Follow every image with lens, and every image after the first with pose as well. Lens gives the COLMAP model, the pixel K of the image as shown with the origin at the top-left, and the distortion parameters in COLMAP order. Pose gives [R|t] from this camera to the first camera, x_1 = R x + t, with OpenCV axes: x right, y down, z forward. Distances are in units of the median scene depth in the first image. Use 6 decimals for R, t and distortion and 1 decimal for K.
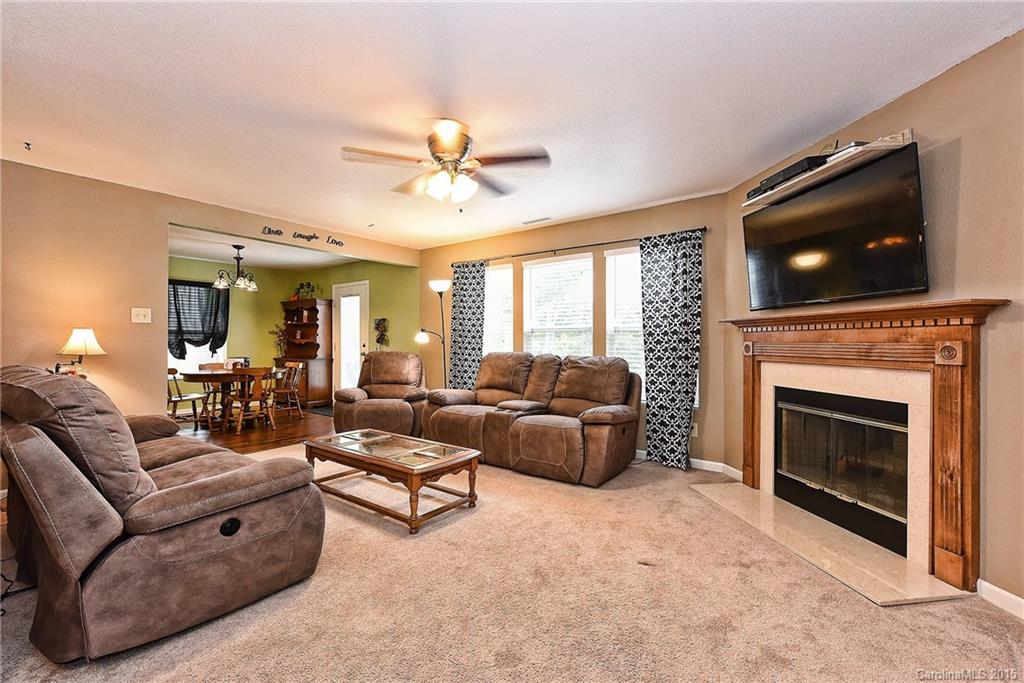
lens RADIAL K [[434.8, 0, 512.0], [0, 434.8, 341.5], [0, 0, 1]] dist [-0.000010, -0.000041]
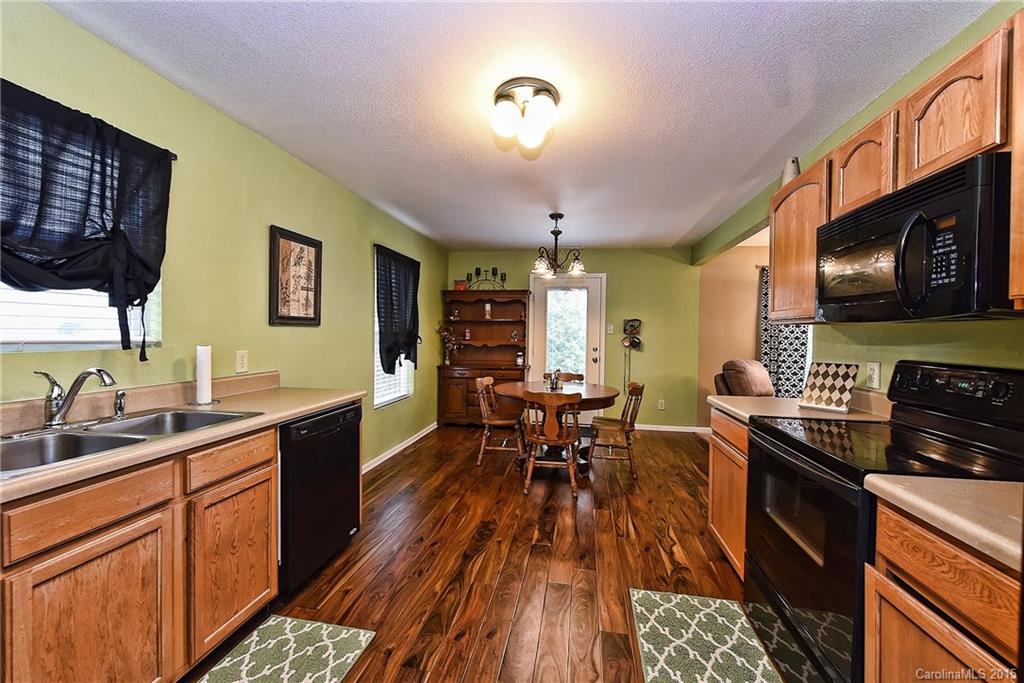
lens RADIAL K [[403.8, 0, 512.0], [0, 403.8, 341.5], [0, 0, 1]] dist [-0.000598, -0.000177]
pose [[0.886377, 0.001484, 0.462962, -0.863279], [-0.011297, 0.999766, 0.018425, -0.019587], [-0.462826, -0.021562, 0.886187, 0.379320]]
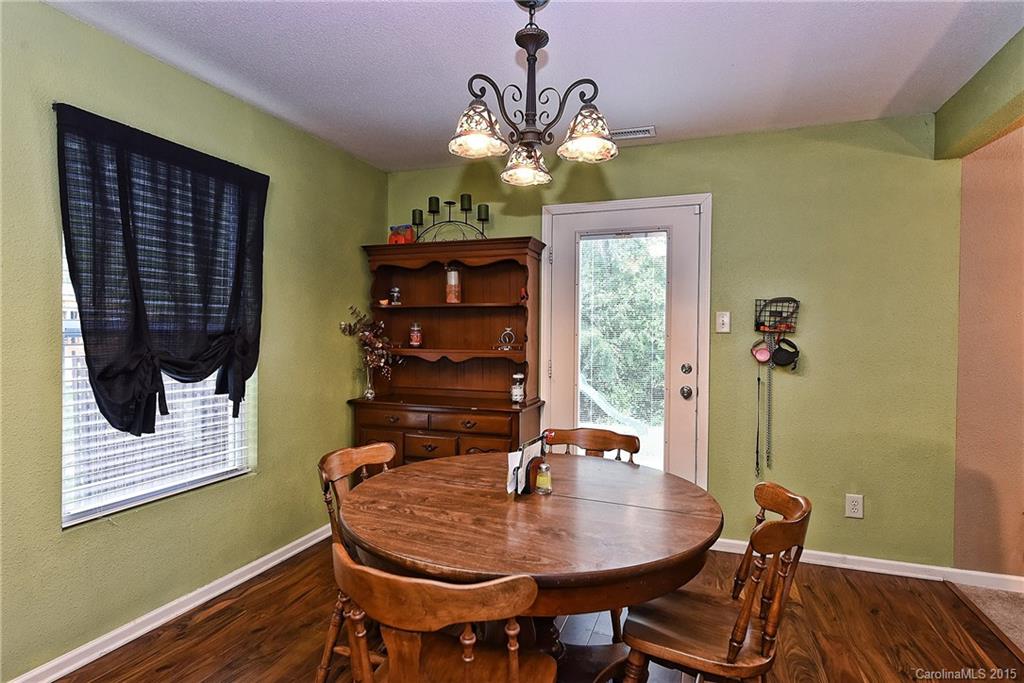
lens RADIAL K [[538.8, 0, 512.0], [0, 538.8, 341.5], [0, 0, 1]] dist [-0.001842, -0.000154]
pose [[0.955839, 0.002605, 0.293880, -0.628967], [-0.006991, 0.999879, 0.013873, -0.020016], [-0.293809, -0.015314, 0.955742, 0.609475]]
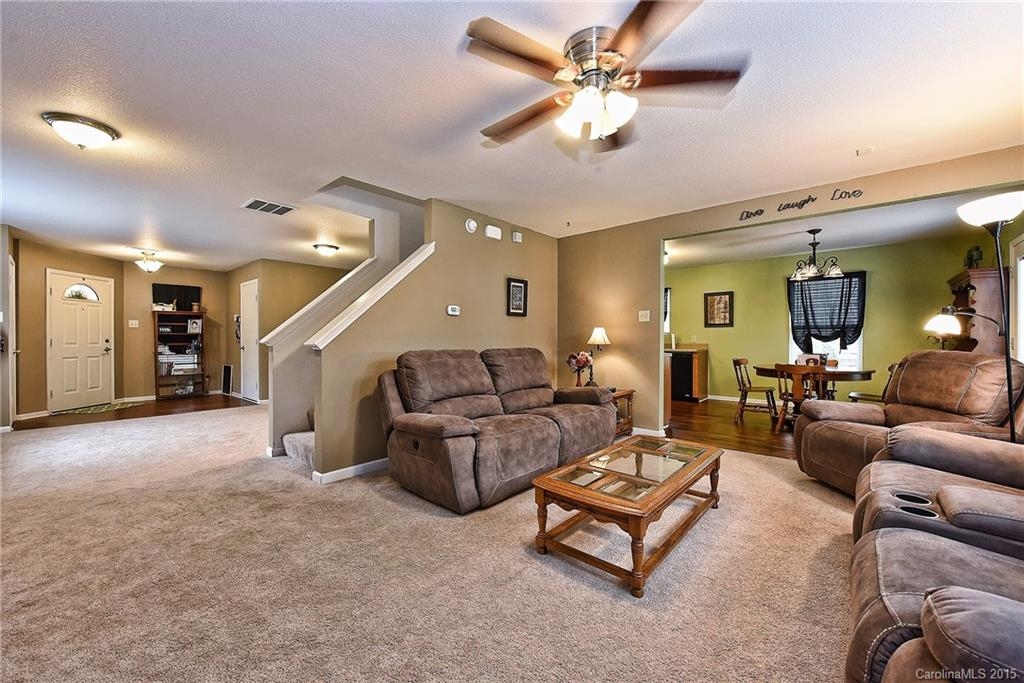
lens RADIAL K [[403.8, 0, 512.0], [0, 403.8, 341.5], [0, 0, 1]] dist [-0.000598, -0.000177]
pose [[-0.075350, 0.006112, -0.997138, 0.218978], [0.000624, 0.999981, 0.006082, 0.005141], [0.997157, -0.000164, -0.075352, 0.377435]]
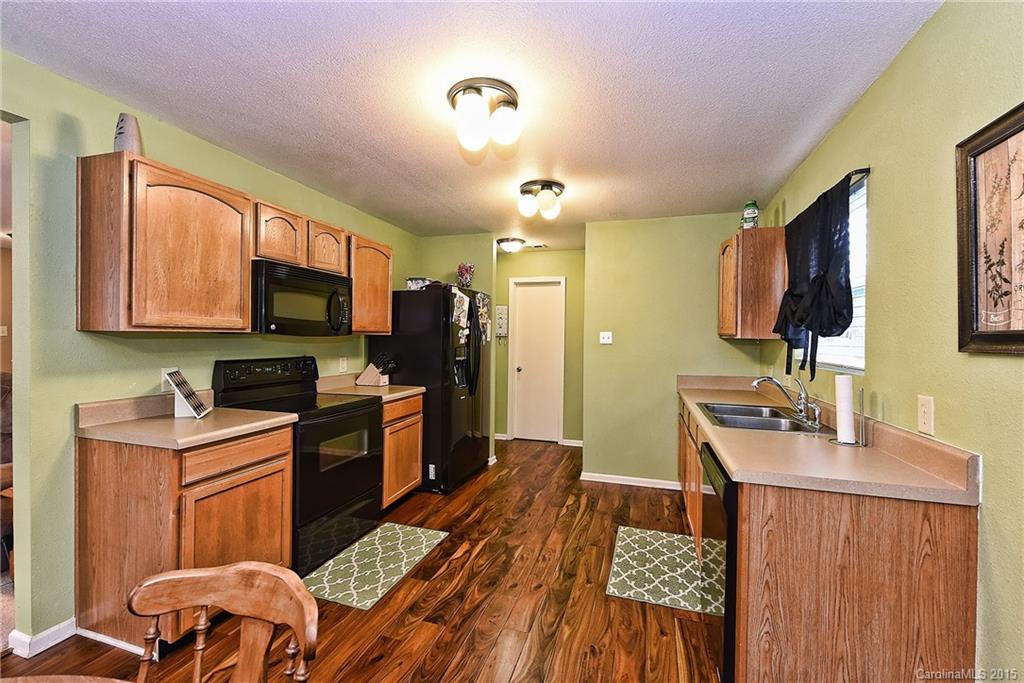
lens RADIAL K [[424.3, 0, 512.0], [0, 424.3, 341.5], [0, 0, 1]] dist [0.000385, -0.000014]
pose [[-0.939968, -0.010904, -0.341088, -0.642793], [-0.014808, 0.999851, 0.008845, -0.028974], [0.340941, 0.013365, -0.939990, 0.910192]]
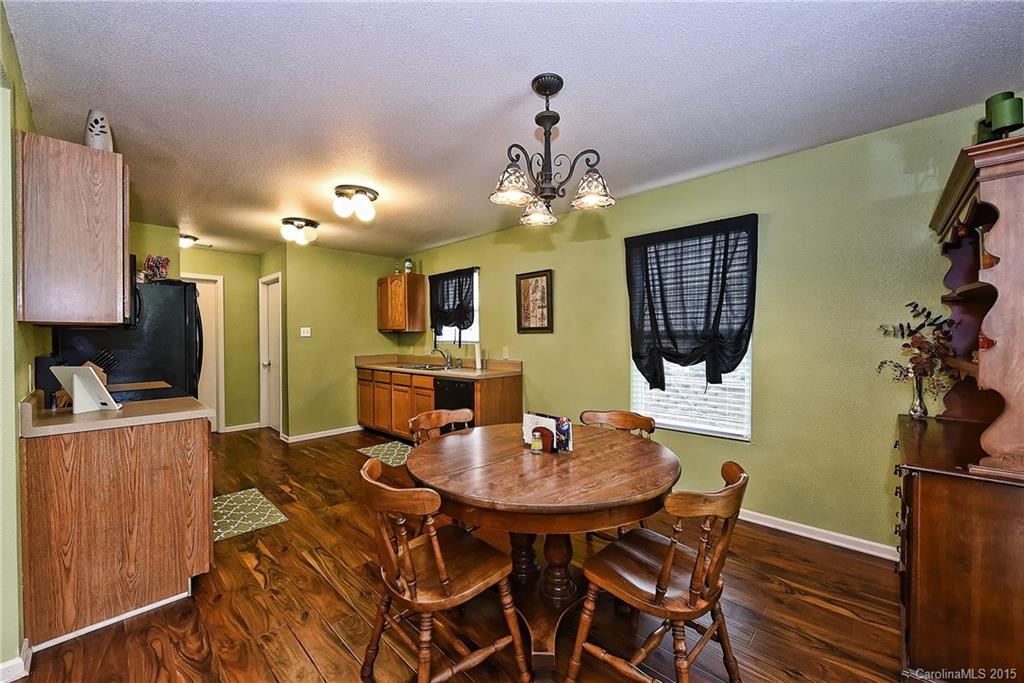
lens RADIAL K [[403.8, 0, 512.0], [0, 403.8, 341.5], [0, 0, 1]] dist [-0.000598, -0.000177]
pose [[-0.115268, 0.009650, -0.993288, -0.271838], [0.003485, 0.999951, 0.009311, -0.019133], [0.993328, -0.002388, -0.115296, 0.868976]]
